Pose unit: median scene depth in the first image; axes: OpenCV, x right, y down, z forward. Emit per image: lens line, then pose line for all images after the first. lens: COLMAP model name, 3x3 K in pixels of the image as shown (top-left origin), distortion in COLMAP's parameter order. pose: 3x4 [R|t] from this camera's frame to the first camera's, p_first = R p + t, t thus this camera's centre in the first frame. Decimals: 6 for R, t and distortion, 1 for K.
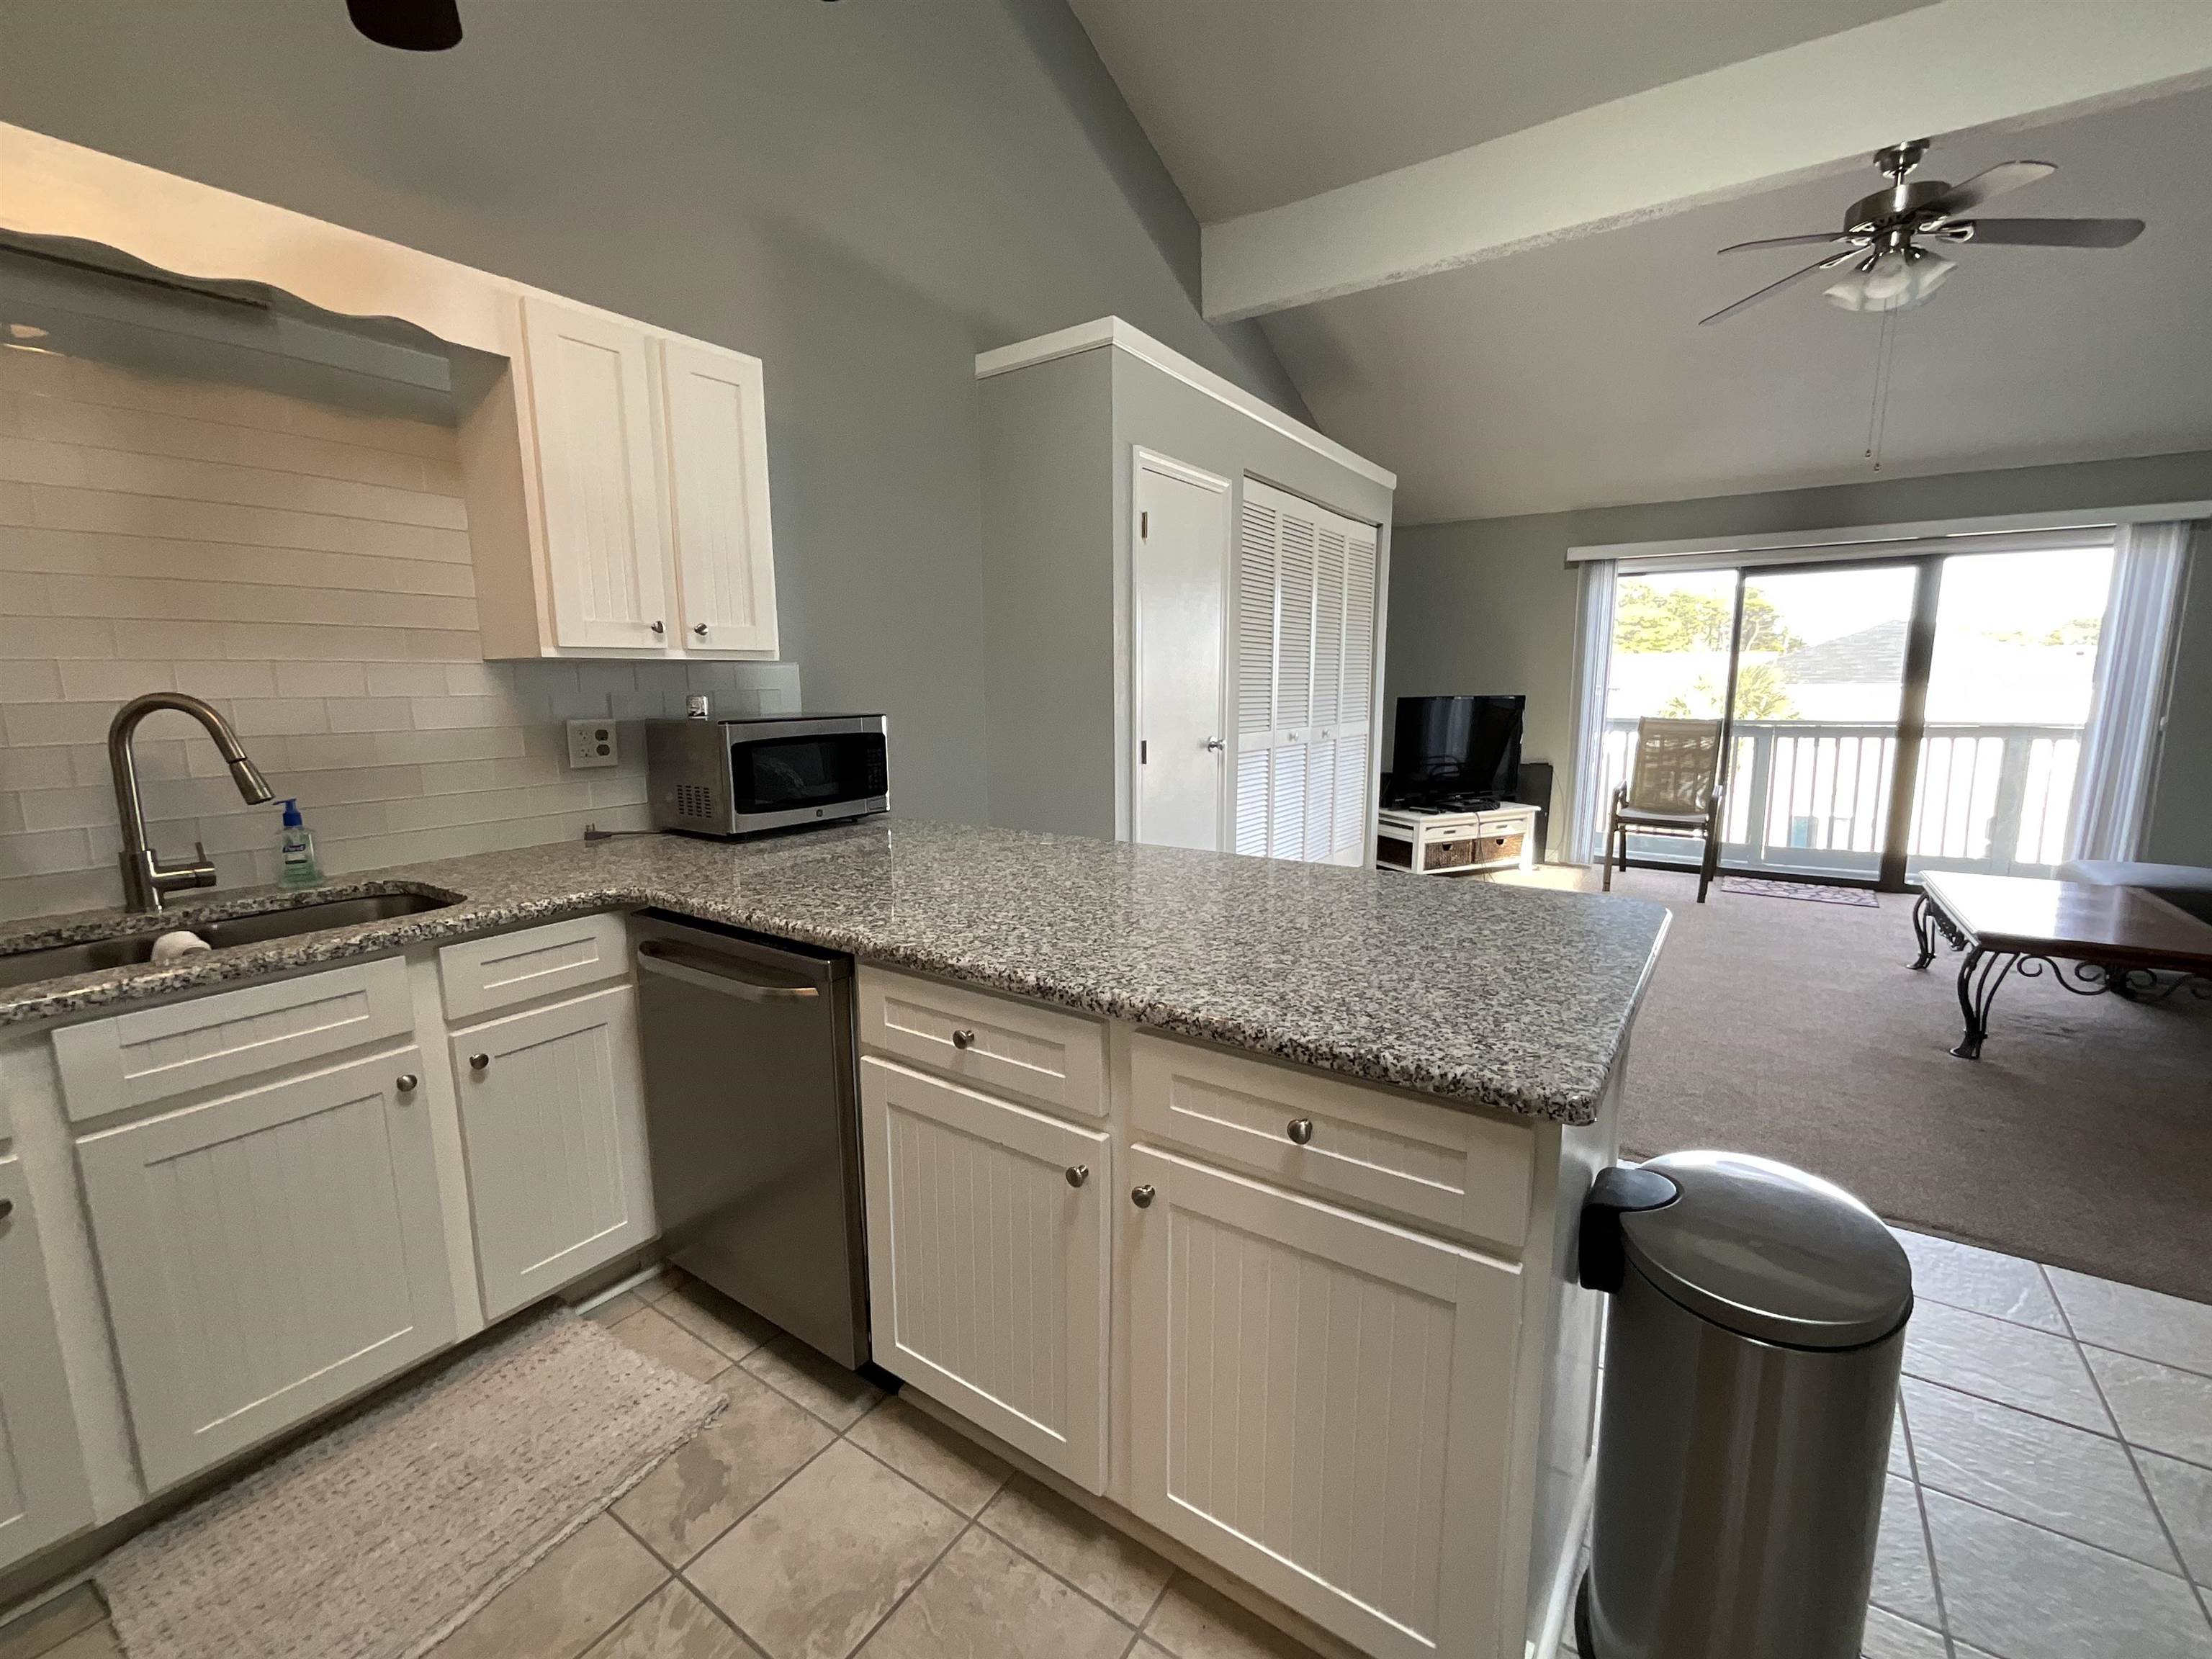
lens RADIAL K [[938.6, 0, 1113.5], [0, 938.6, 824.9], [0, 0, 1]] dist [0.000335, 0.000003]
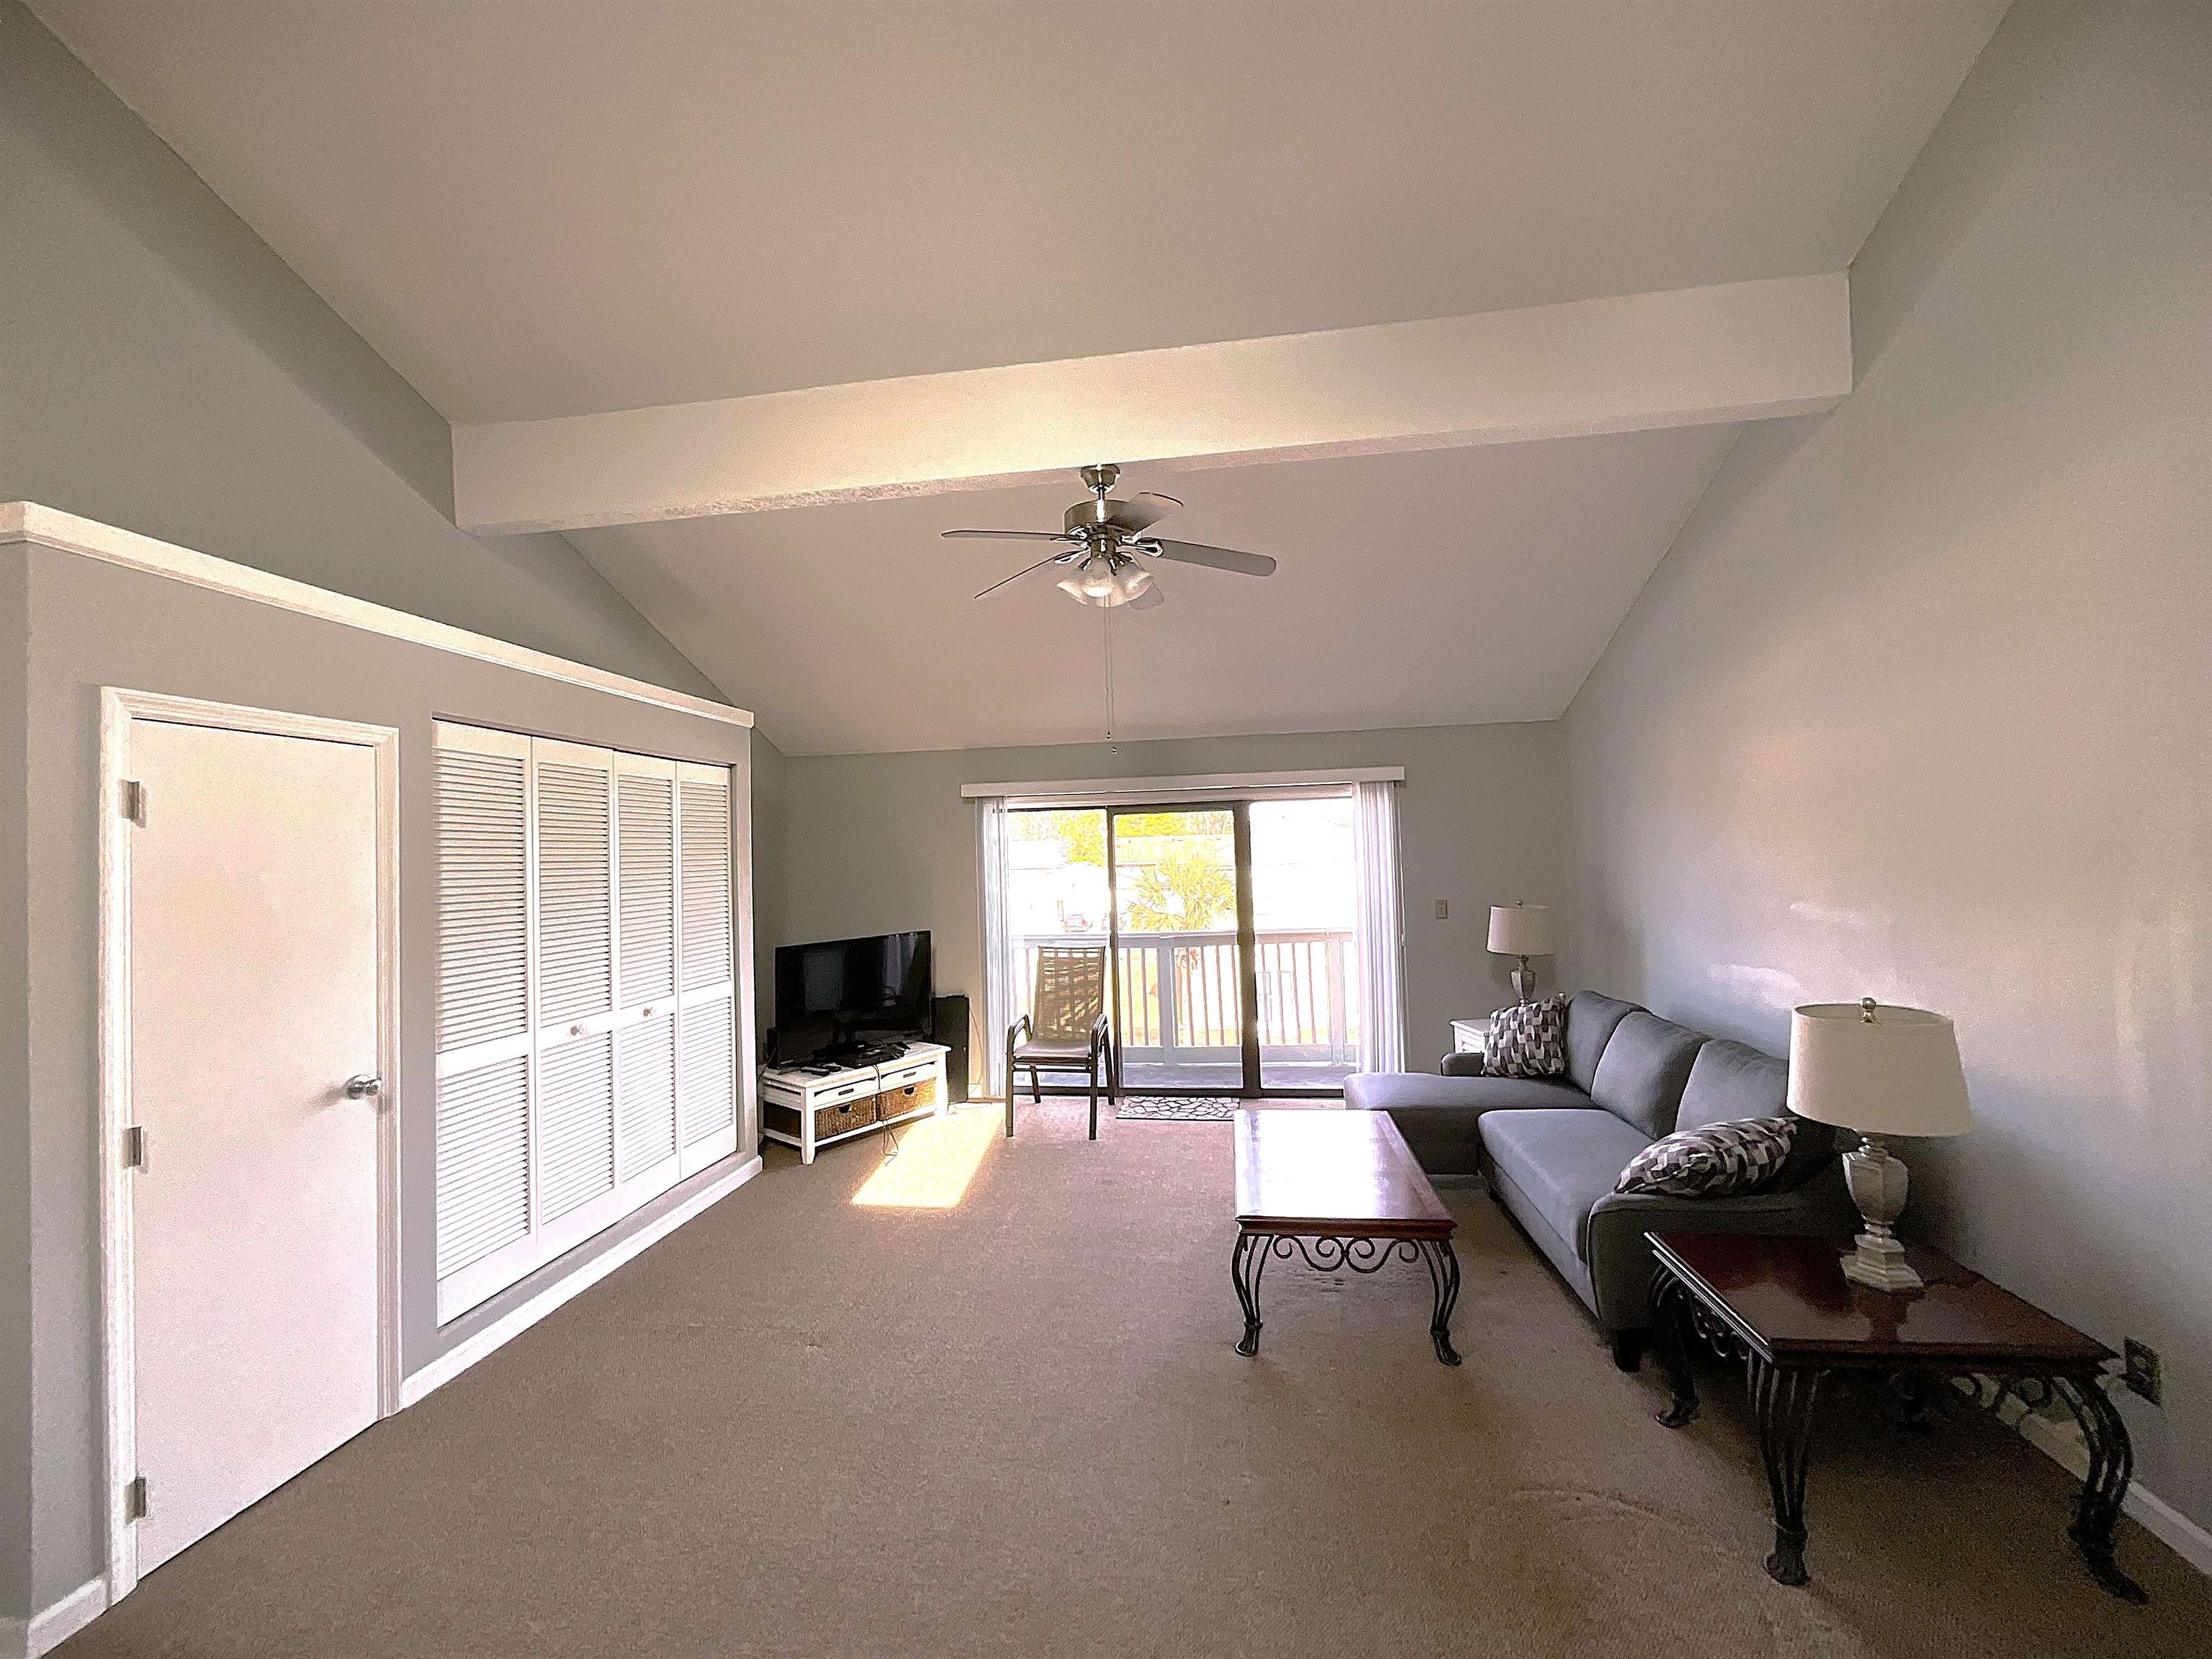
lens RADIAL K [[894.7, 0, 1107.0], [0, 894.7, 833.8], [0, 0, 1]] dist [0.000231, -0.001088]
pose [[0.898704, -0.011813, 0.438396, 0.389134], [0.091782, 0.982567, -0.161675, -0.137860], [-0.428844, 0.185535, 0.884121, 0.159630]]
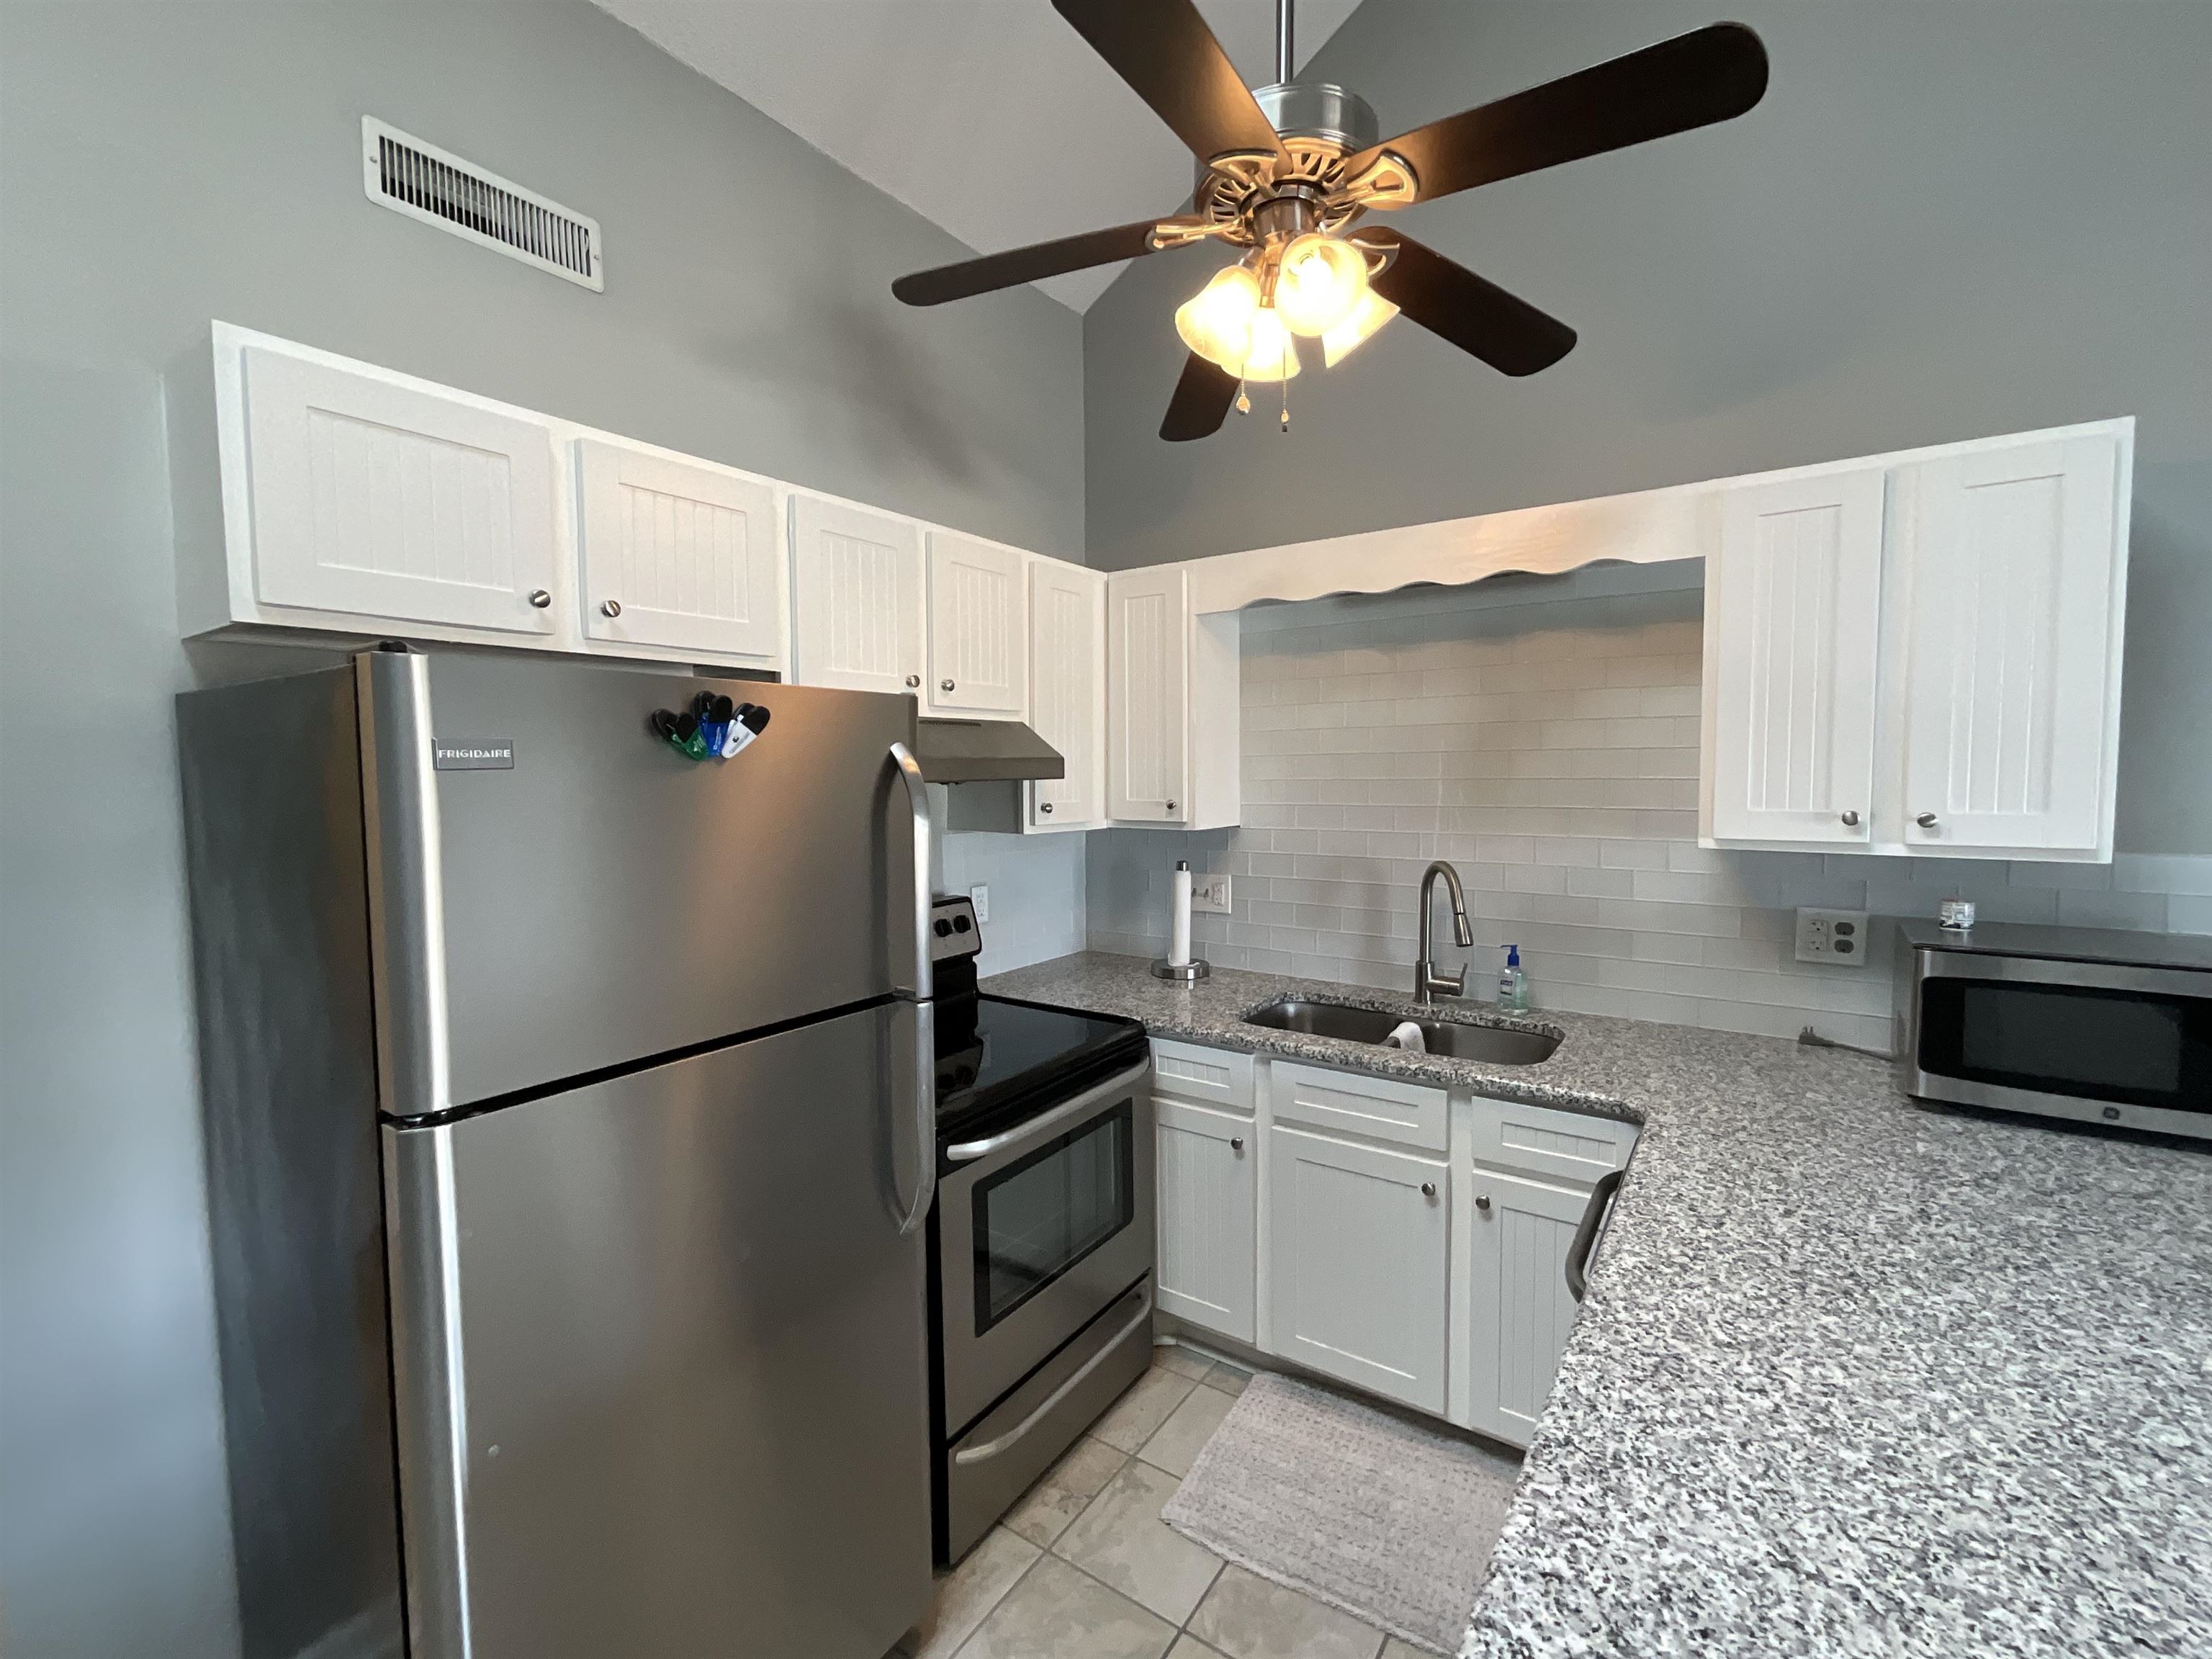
lens RADIAL K [[939.3, 0, 1106.0], [0, 939.3, 829.5], [0, 0, 1]] dist [0.003667, 0.000557]
pose [[-0.009151, 0.072069, -0.997358, 0.233800], [-0.144454, 0.986842, 0.072634, -0.113319], [0.989469, 0.144737, 0.001380, 0.241494]]
